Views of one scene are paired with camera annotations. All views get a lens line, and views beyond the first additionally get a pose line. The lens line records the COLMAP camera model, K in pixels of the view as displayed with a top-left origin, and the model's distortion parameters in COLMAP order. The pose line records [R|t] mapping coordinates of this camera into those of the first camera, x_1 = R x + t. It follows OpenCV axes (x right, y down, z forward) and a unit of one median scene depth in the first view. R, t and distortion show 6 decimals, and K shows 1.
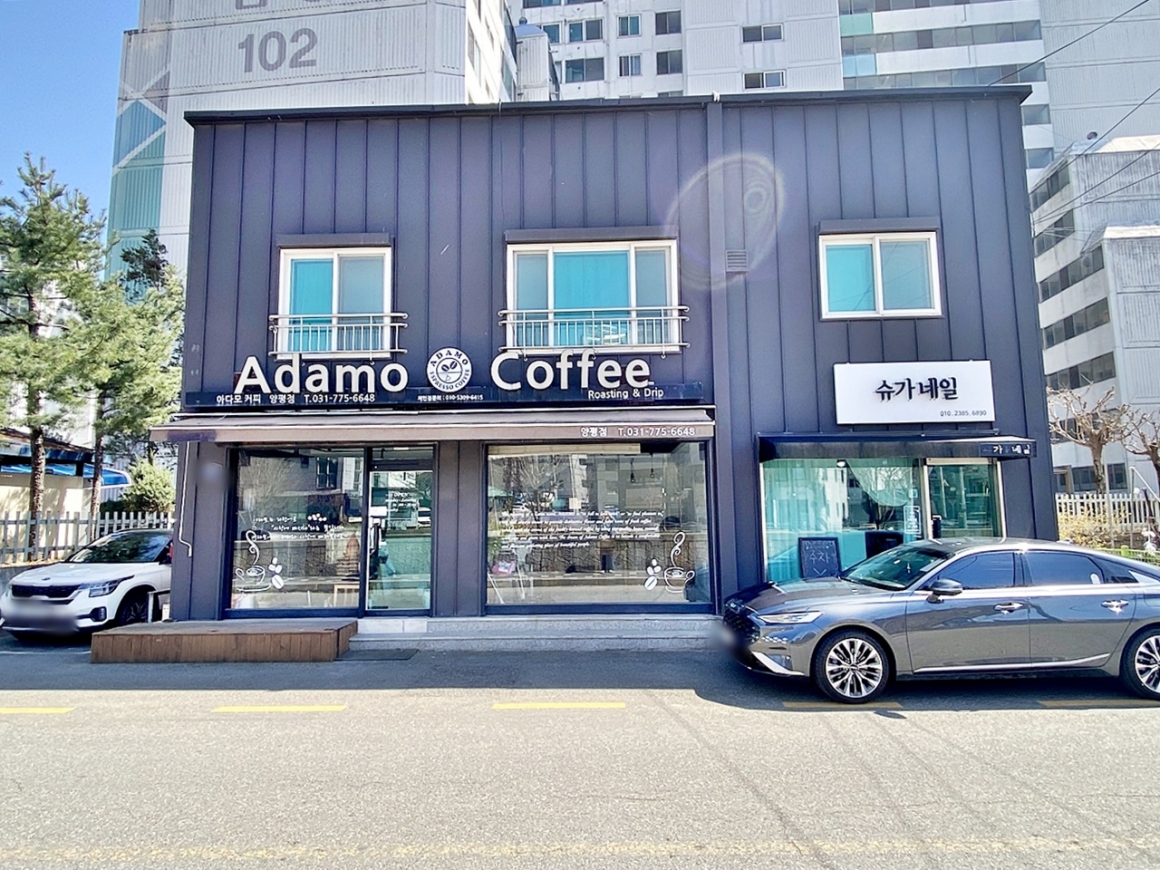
lens RADIAL K [[697.8, 0, 583.5], [0, 697.8, 428.8], [0, 0, 1]] dist [0.021706, -0.023653]
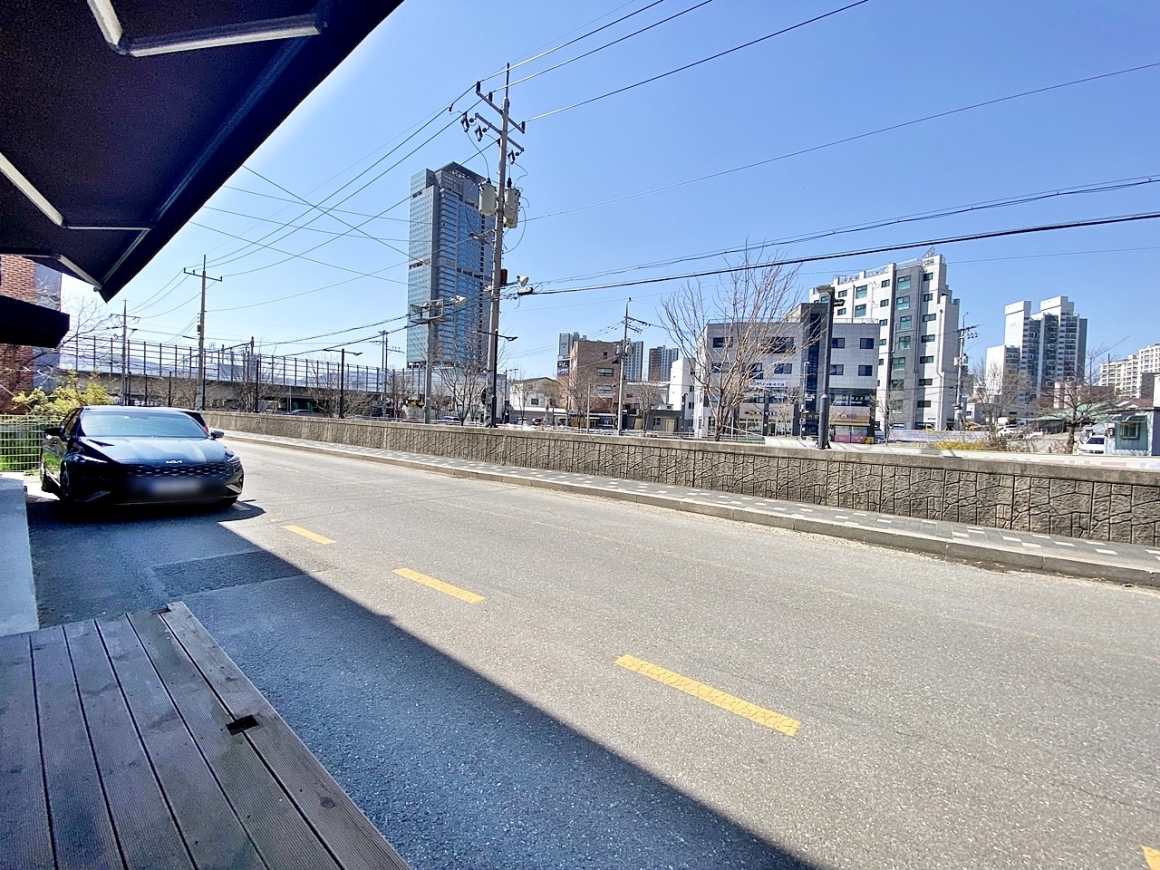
lens RADIAL K [[471.7, 0, 580.9], [0, 471.7, 433.8], [0, 0, 1]] dist [0.016583, -0.018124]
pose [[-0.791542, -0.037250, 0.609979, -0.681796], [-0.105082, 0.991570, -0.075808, 0.154701], [-0.602013, -0.124103, -0.788783, 0.985379]]
